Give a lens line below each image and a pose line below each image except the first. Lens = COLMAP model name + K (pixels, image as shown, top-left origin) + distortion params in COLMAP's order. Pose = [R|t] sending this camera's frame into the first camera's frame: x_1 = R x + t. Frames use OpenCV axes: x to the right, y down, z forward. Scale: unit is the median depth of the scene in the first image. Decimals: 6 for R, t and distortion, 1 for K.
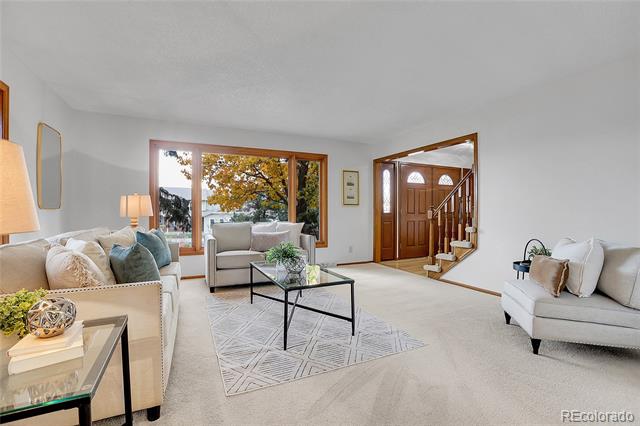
lens RADIAL K [[292.9, 0, 320.0], [0, 292.9, 213.0], [0, 0, 1]] dist [-0.058383, 0.000094]
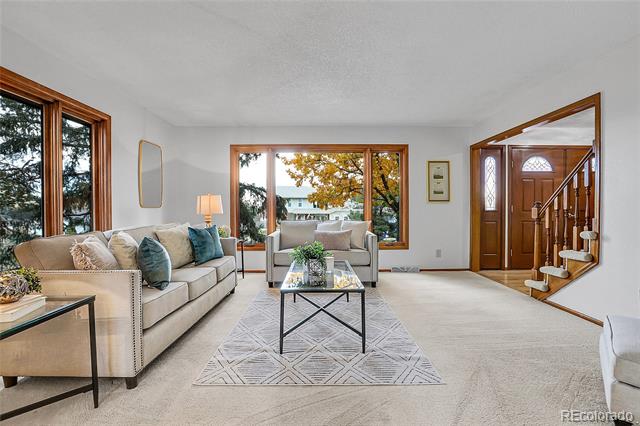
lens RADIAL K [[304.1, 0, 320.0], [0, 304.1, 213.0], [0, 0, 1]] dist [-0.038736, 0.000481]
pose [[0.904592, 0.003833, -0.426261, 0.212825], [0.000693, 0.999945, 0.010461, -0.003469], [0.426278, -0.009758, 0.904540, 0.073715]]
